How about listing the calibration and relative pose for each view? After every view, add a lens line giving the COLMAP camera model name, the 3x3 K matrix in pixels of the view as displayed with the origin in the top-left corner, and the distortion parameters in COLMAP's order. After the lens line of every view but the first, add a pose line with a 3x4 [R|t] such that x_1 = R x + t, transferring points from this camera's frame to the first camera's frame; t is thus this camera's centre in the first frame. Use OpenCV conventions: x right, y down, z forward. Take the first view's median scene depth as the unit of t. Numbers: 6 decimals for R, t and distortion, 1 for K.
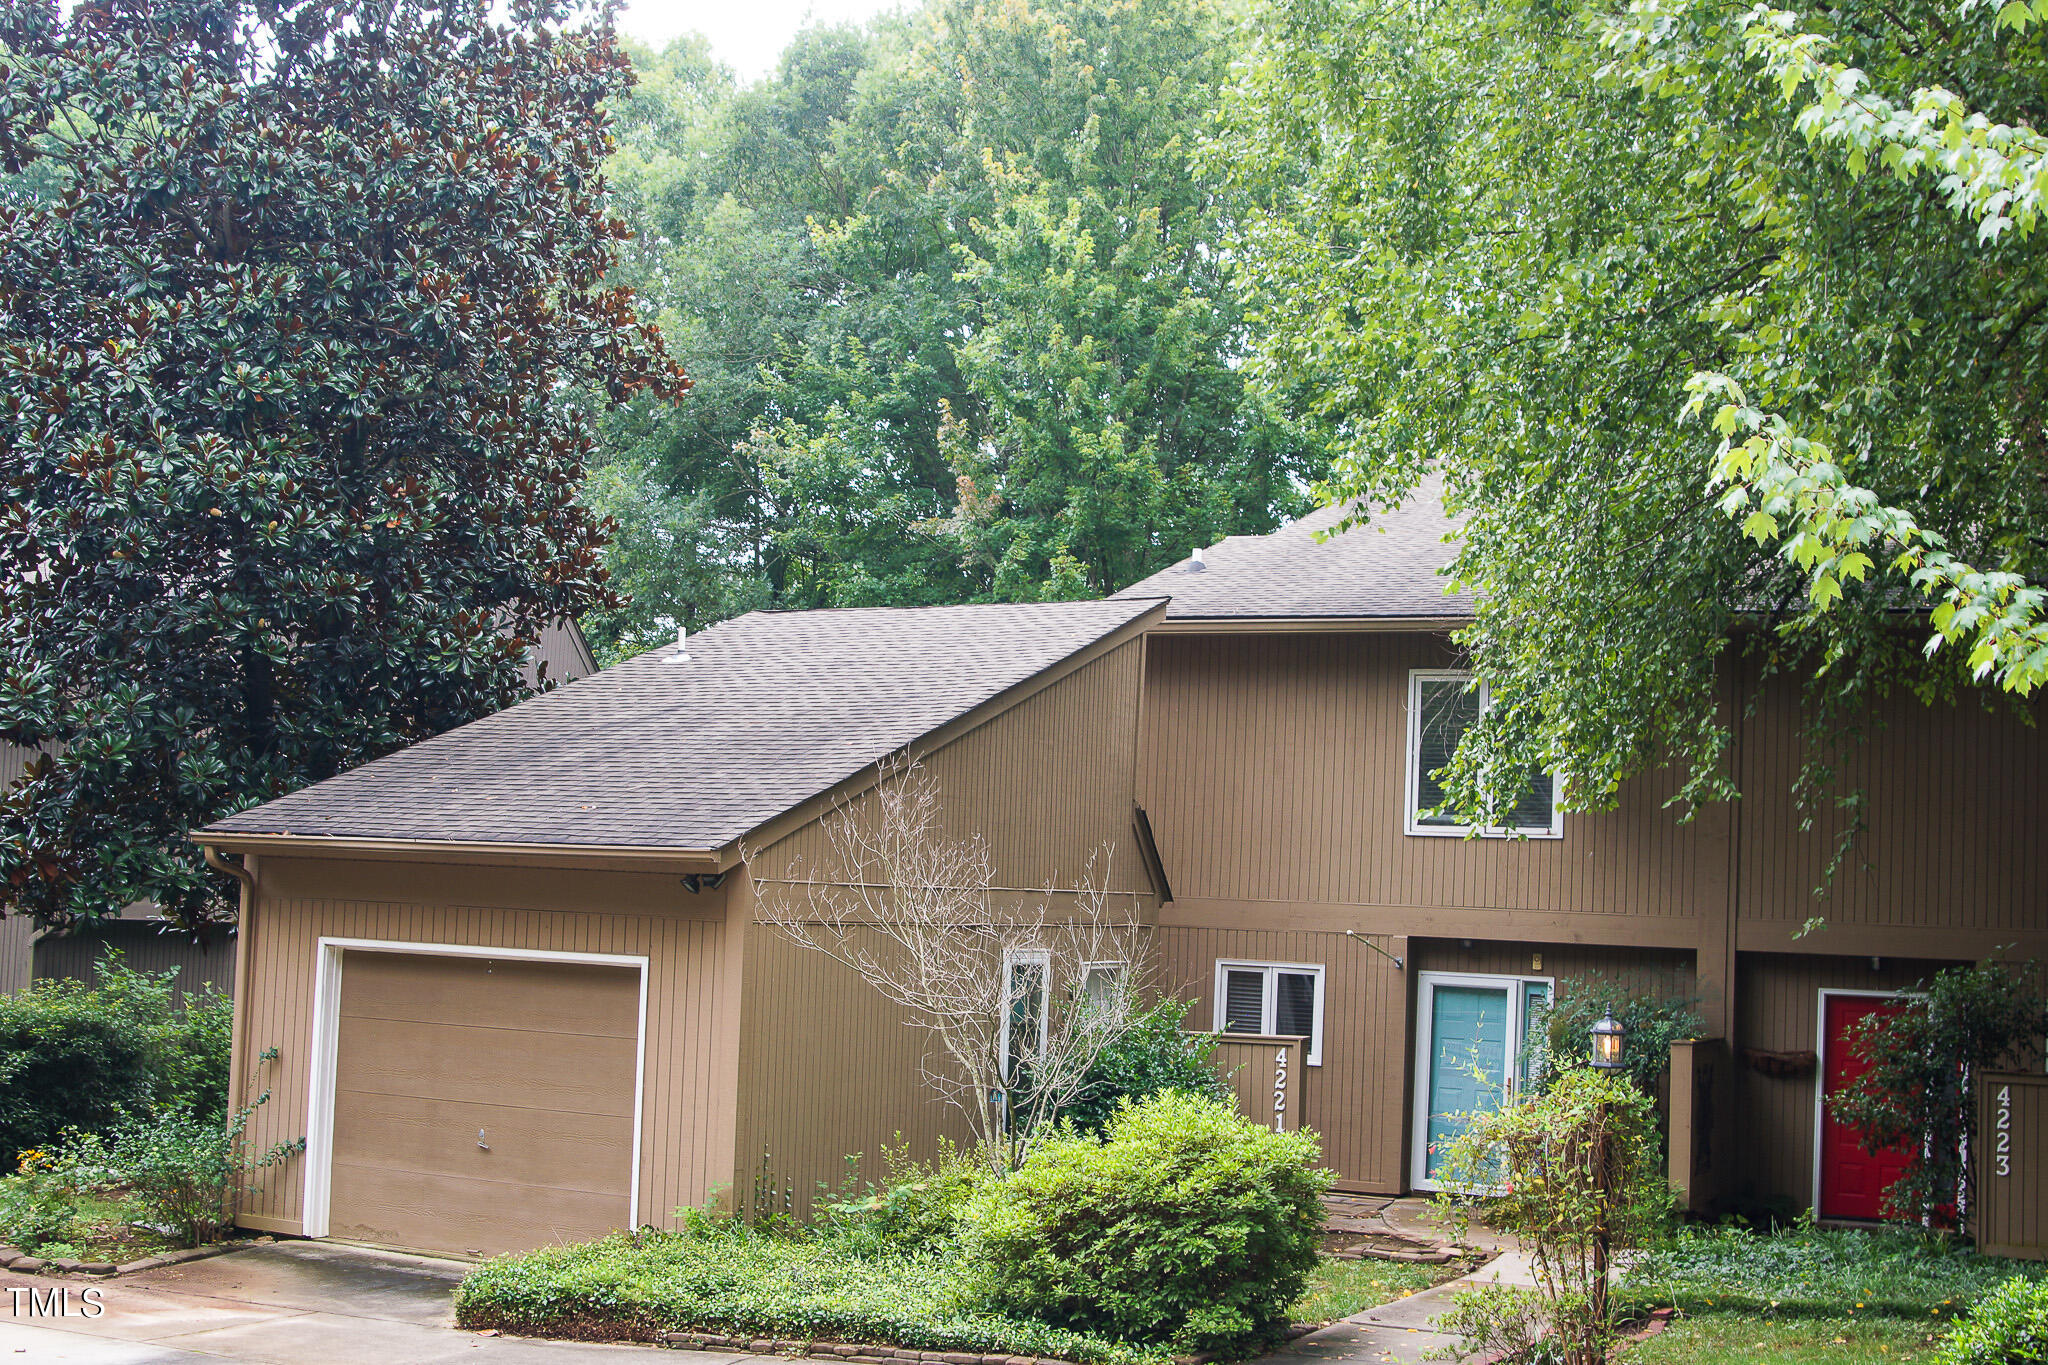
lens RADIAL K [[2491.4, 0, 1024.9], [0, 2491.4, 683.8], [0, 0, 1]] dist [-0.102008, 0.000000]
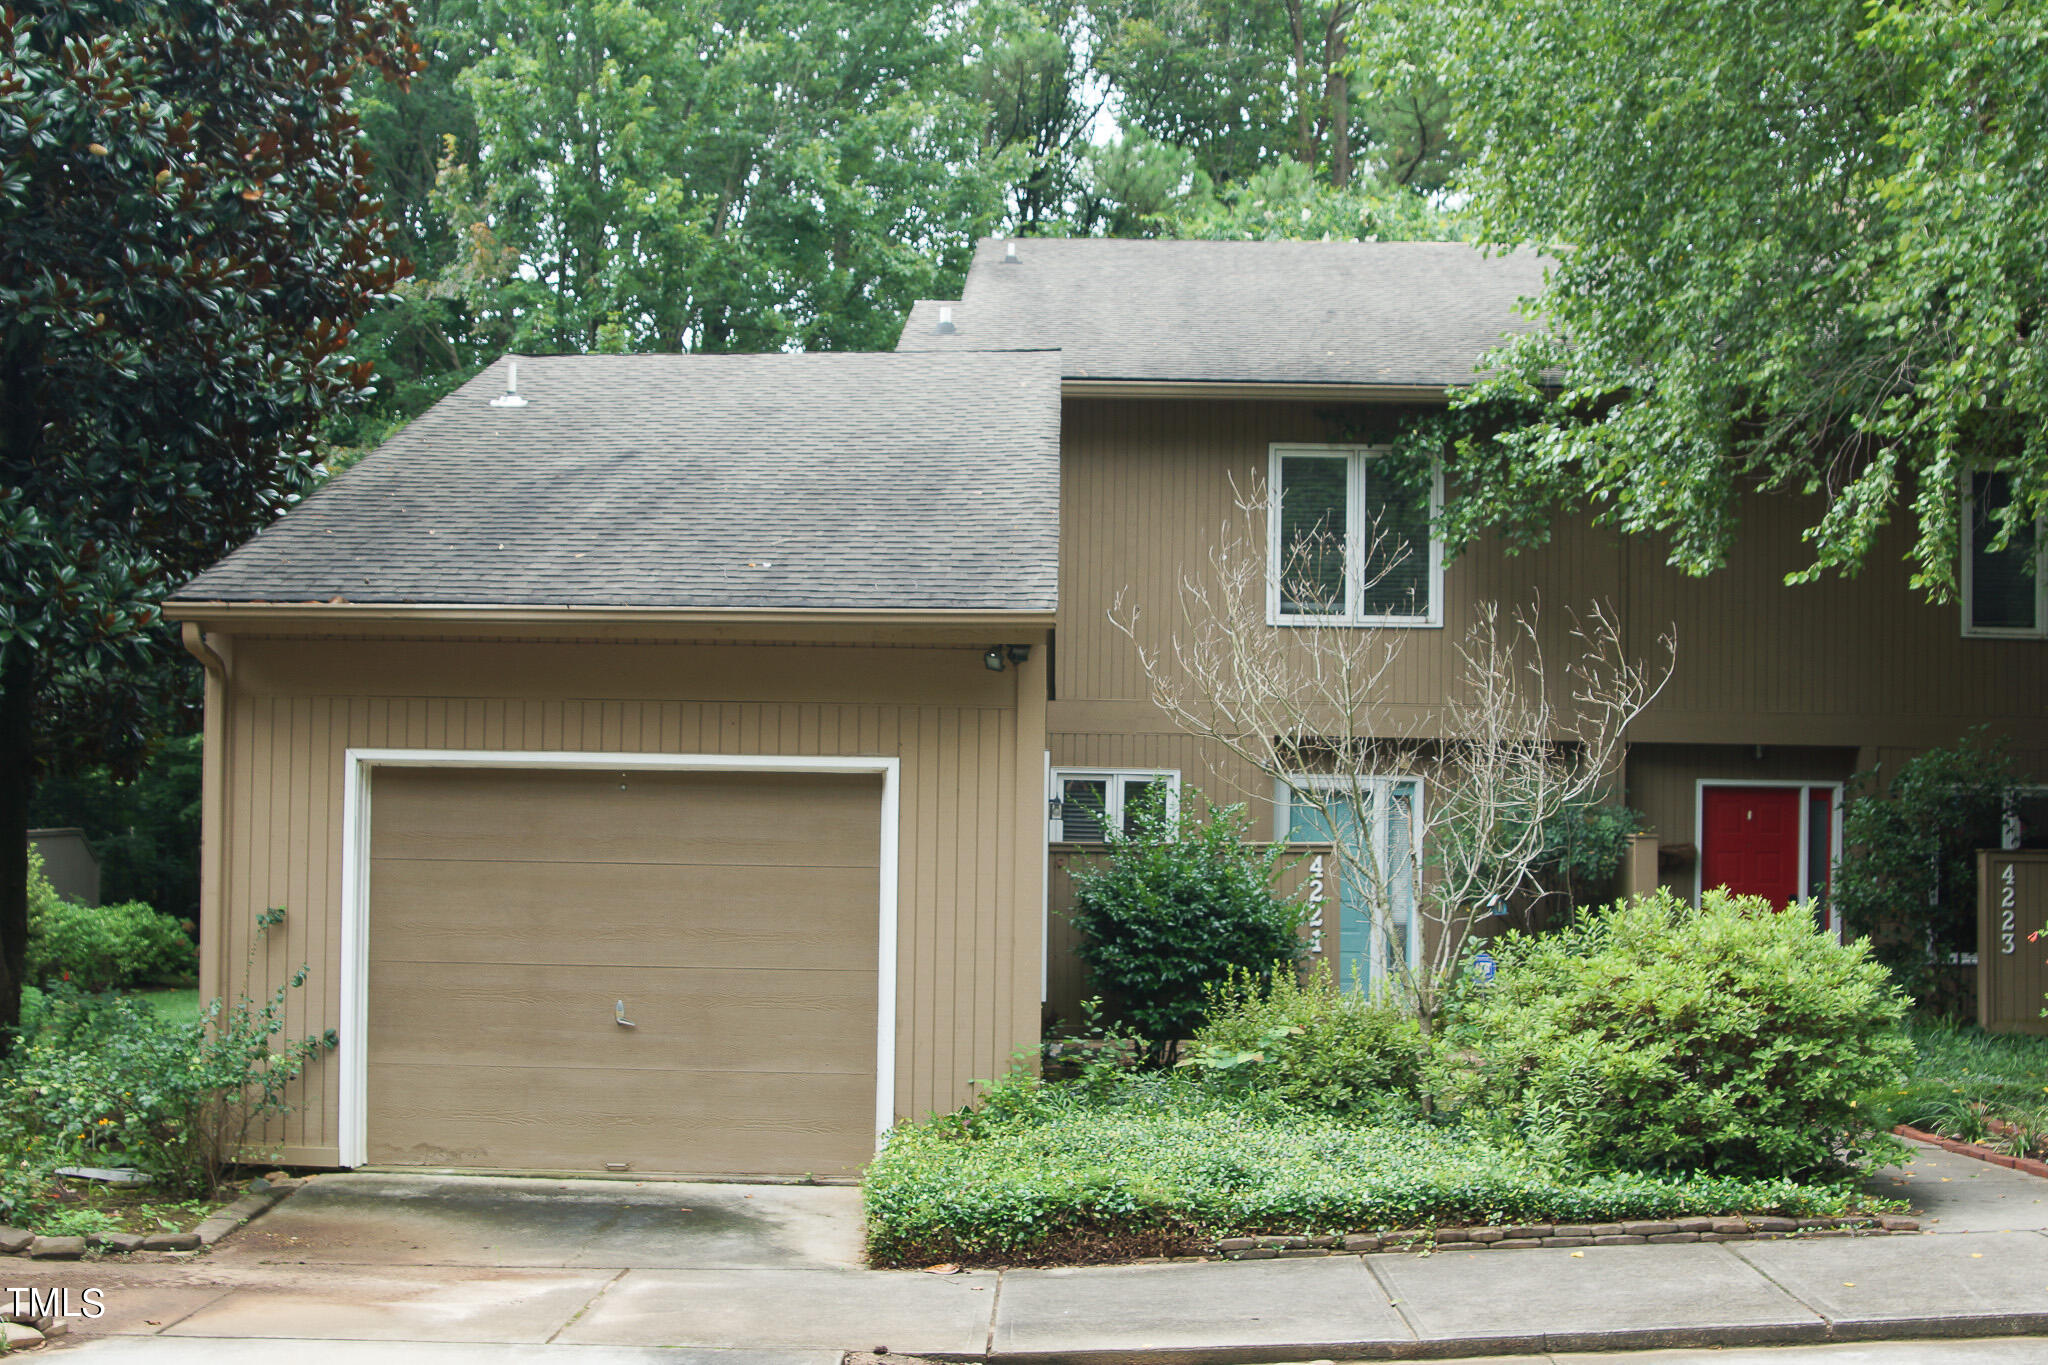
lens RADIAL K [[2491.4, 0, 1023.4], [0, 2491.4, 677.8], [0, 0, 1]] dist [-0.102008, 0.000000]
pose [[0.912298, -0.010861, 0.409383, -0.411350], [-0.013944, 0.998245, 0.057558, 0.039438], [-0.409289, -0.058218, 0.910545, 0.280014]]
